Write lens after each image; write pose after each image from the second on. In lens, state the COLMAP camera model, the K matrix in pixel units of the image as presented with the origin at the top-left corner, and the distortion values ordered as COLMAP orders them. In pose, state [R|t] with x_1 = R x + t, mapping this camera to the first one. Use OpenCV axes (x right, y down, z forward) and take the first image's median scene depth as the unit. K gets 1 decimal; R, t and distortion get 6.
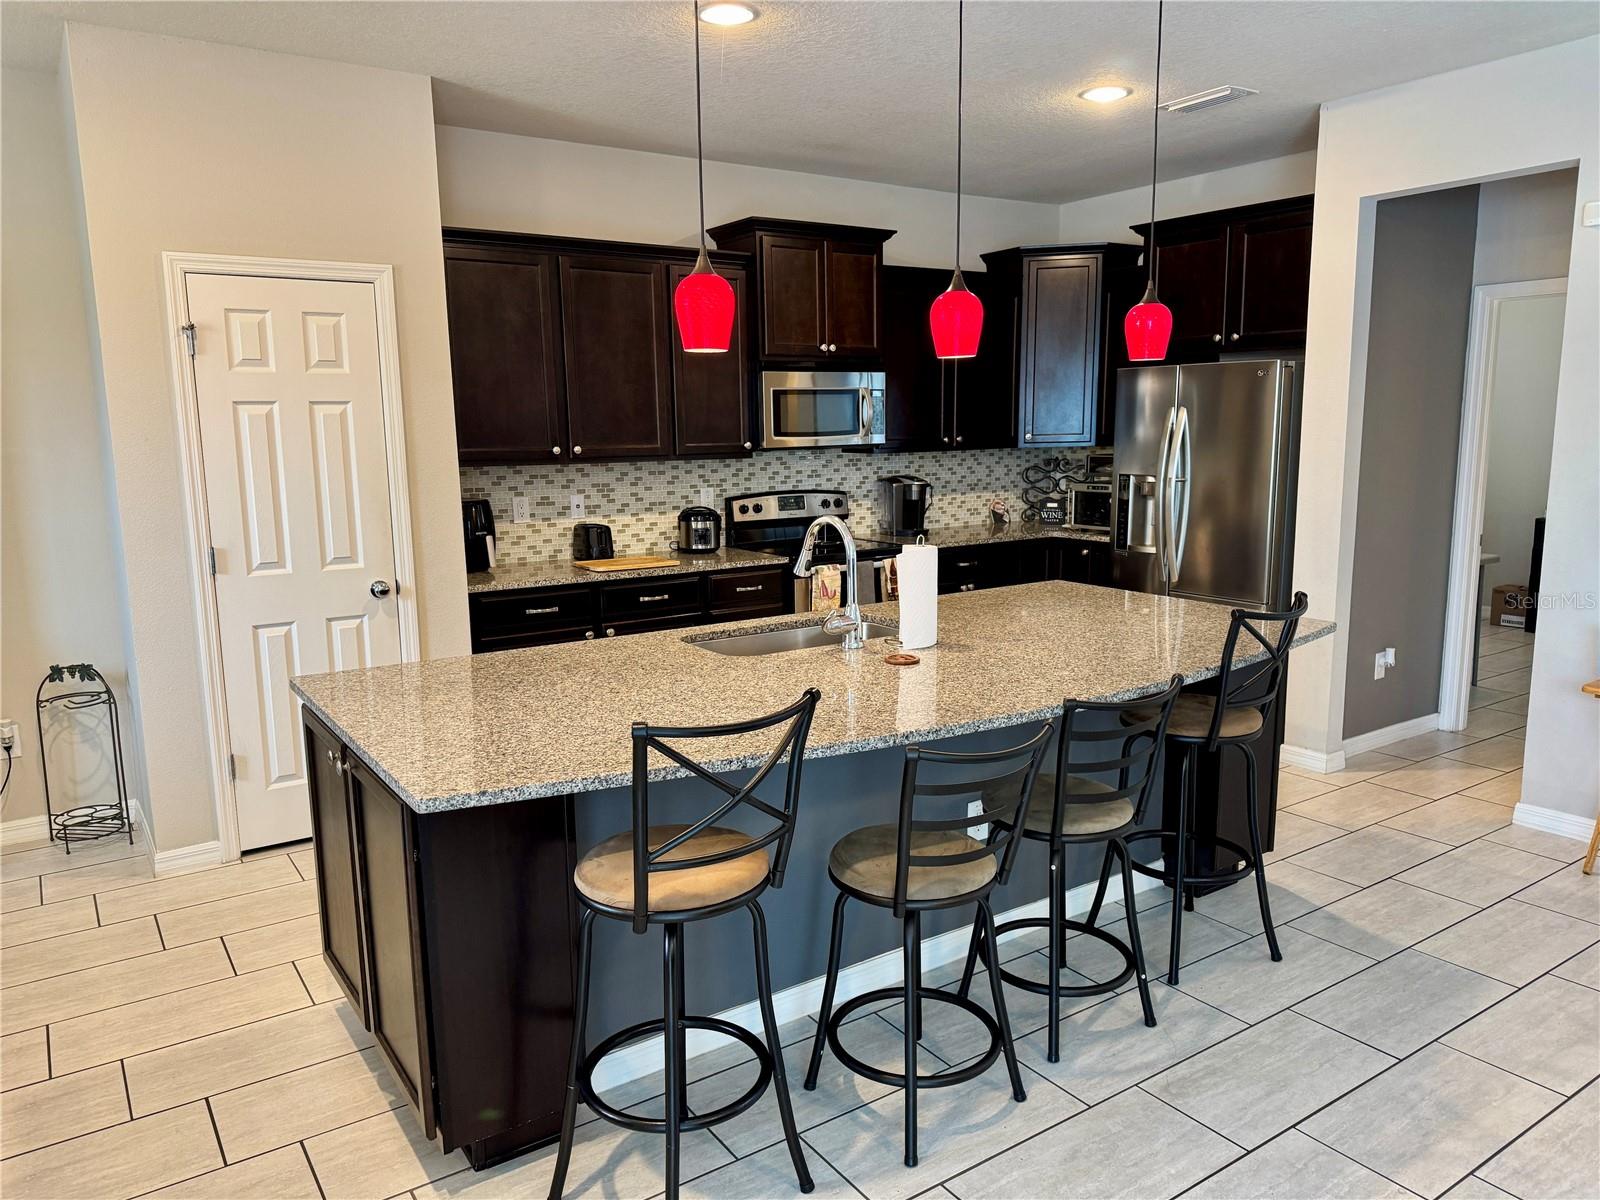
lens RADIAL K [[1133.3, 0, 795.2], [0, 1133.3, 614.1], [0, 0, 1]] dist [0.109173, -0.004928]
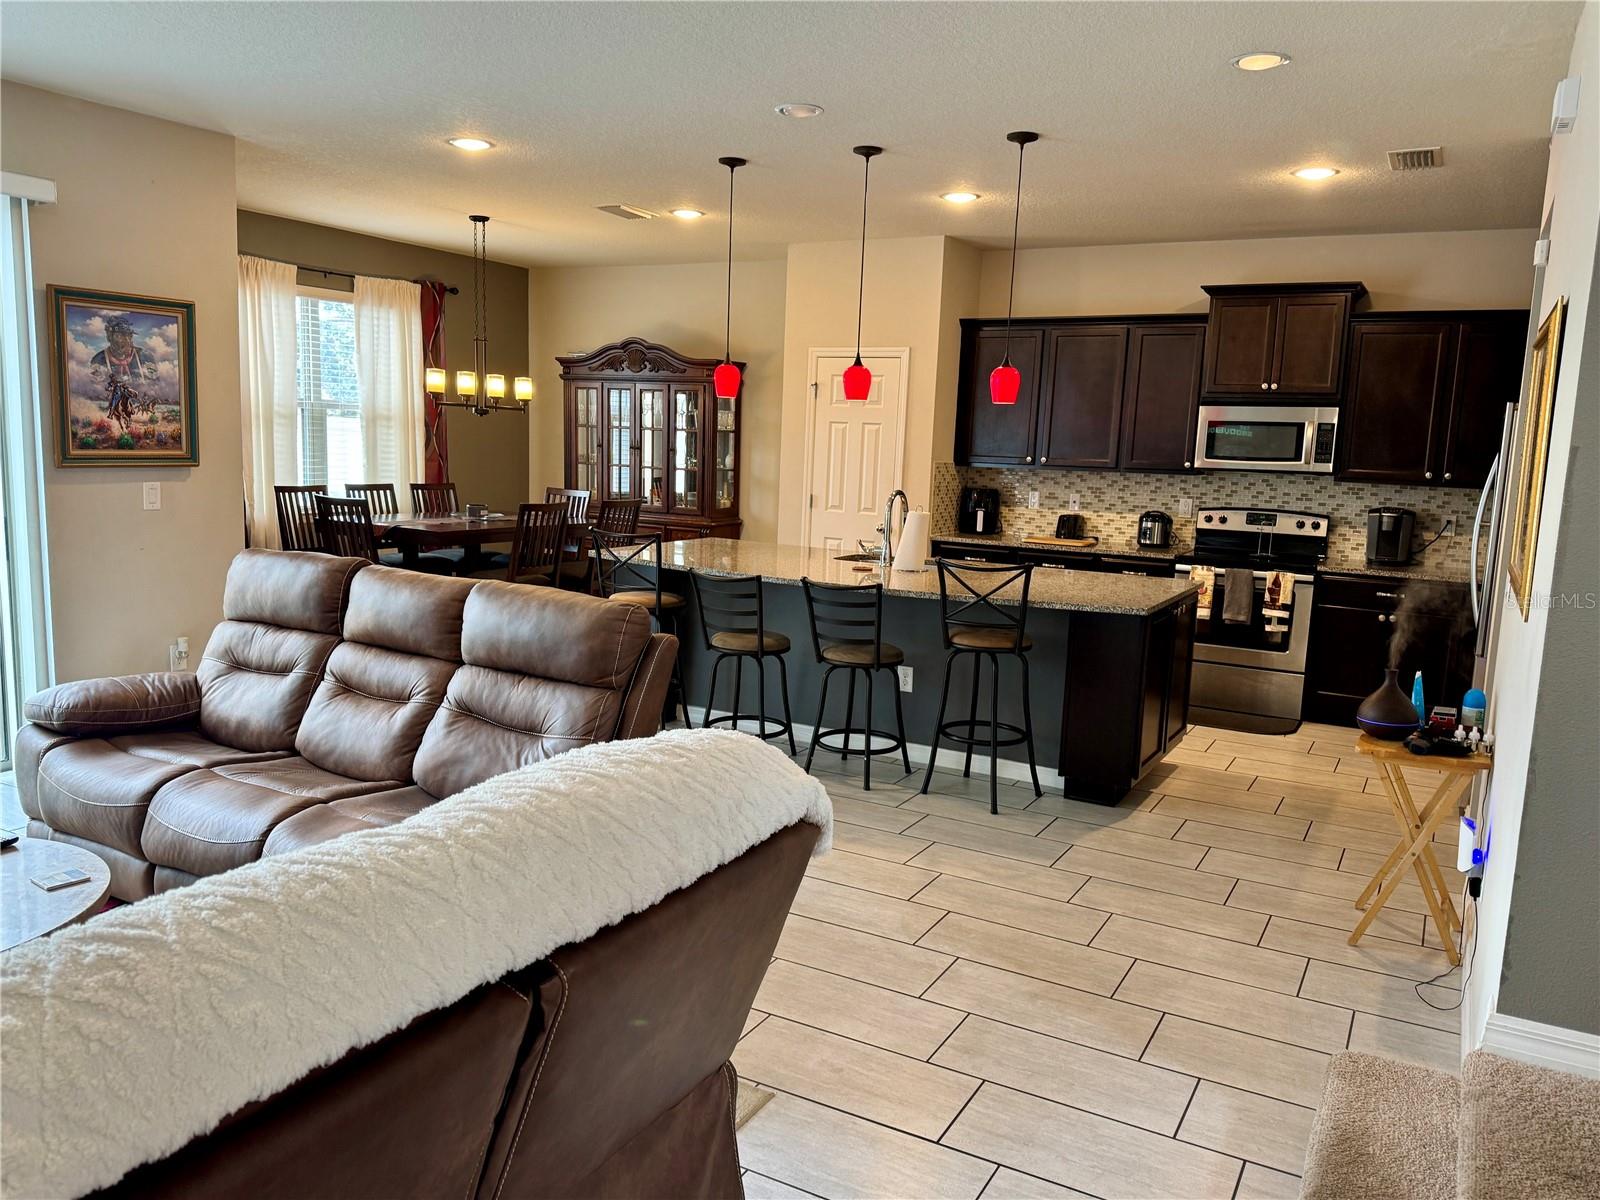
lens RADIAL K [[1193.4, 0, 819.4], [0, 1193.4, 602.7], [0, 0, 1]] dist [0.221180, -0.450572]
pose [[0.464436, 0.153516, -0.872199, 0.945830], [-0.195884, 0.978275, 0.067880, -0.012577], [0.863671, 0.139324, 0.484418, 0.031316]]
